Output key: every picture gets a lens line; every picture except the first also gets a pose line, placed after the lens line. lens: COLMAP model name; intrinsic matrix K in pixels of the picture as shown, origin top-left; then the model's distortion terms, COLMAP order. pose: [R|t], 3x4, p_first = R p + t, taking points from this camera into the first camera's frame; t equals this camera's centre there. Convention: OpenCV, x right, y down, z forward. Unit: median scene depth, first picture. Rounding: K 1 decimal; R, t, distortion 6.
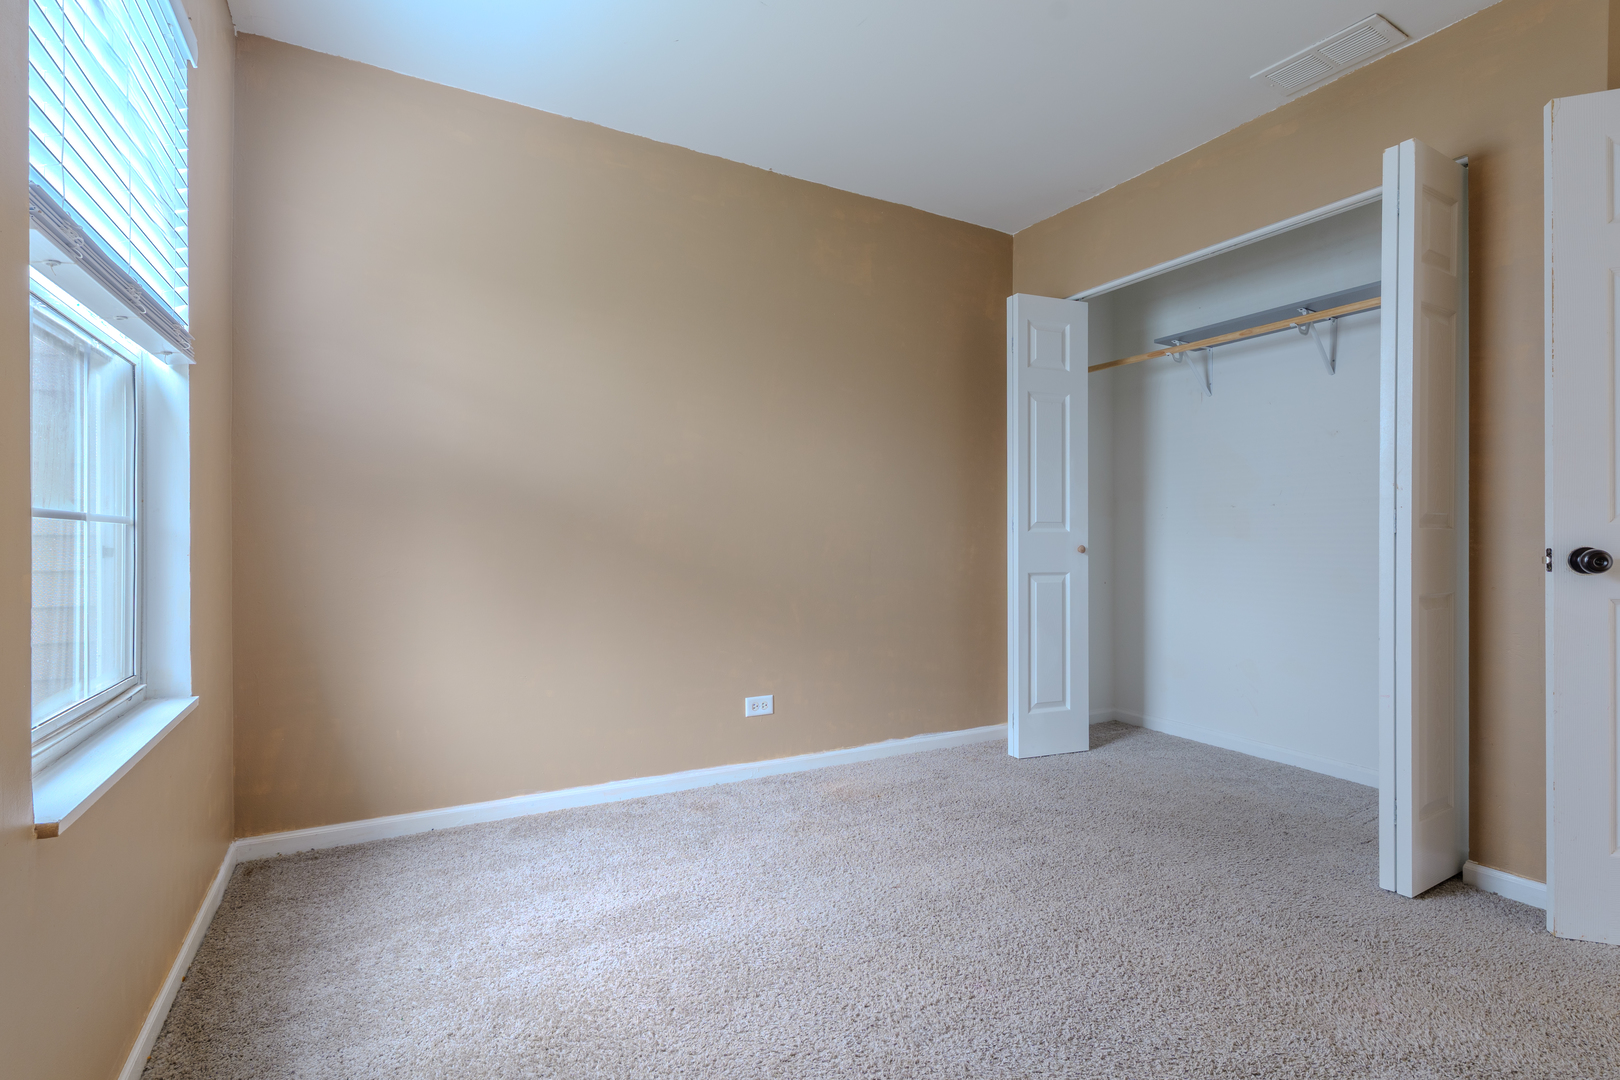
lens RADIAL K [[784.0, 0, 811.9], [0, 784.0, 542.0], [0, 0, 1]] dist [0.001845, 0.000017]
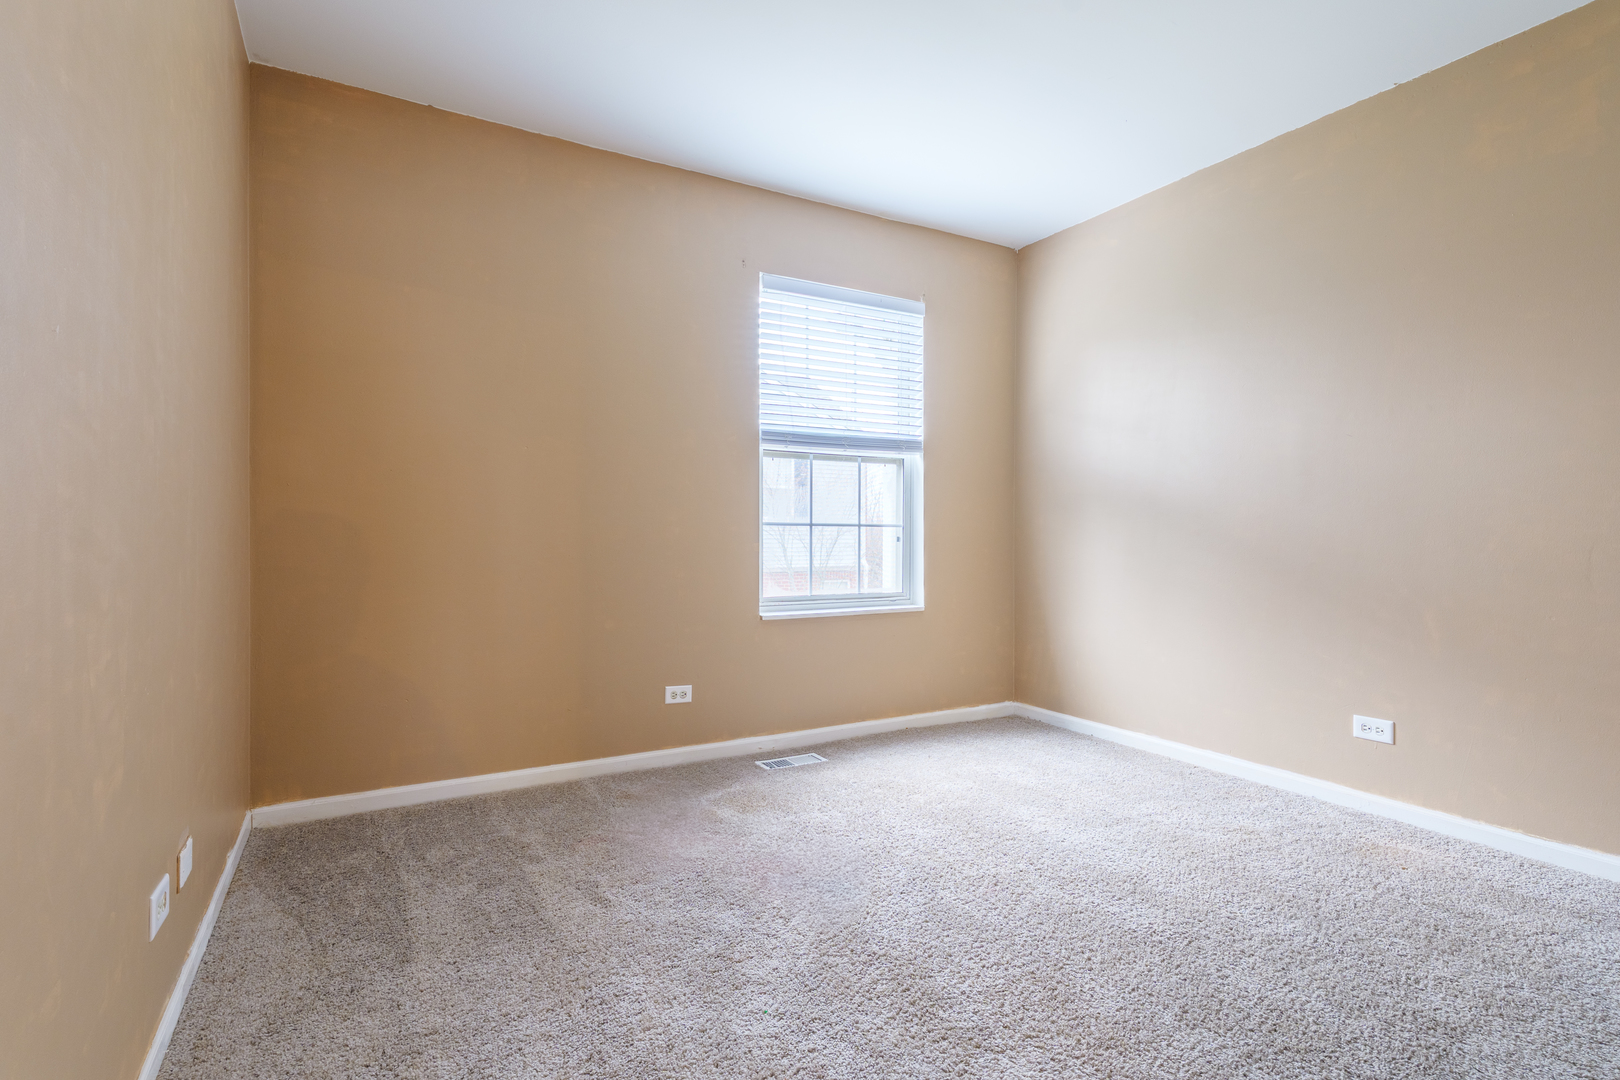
lens RADIAL K [[784.0, 0, 810.5], [0, 784.0, 535.5], [0, 0, 1]] dist [0.001845, 0.000017]
pose [[0.018928, 0.004991, -0.999808, 0.794442], [0.000687, 0.999987, 0.005005, -0.006082], [0.999821, -0.000781, 0.018924, 0.383819]]
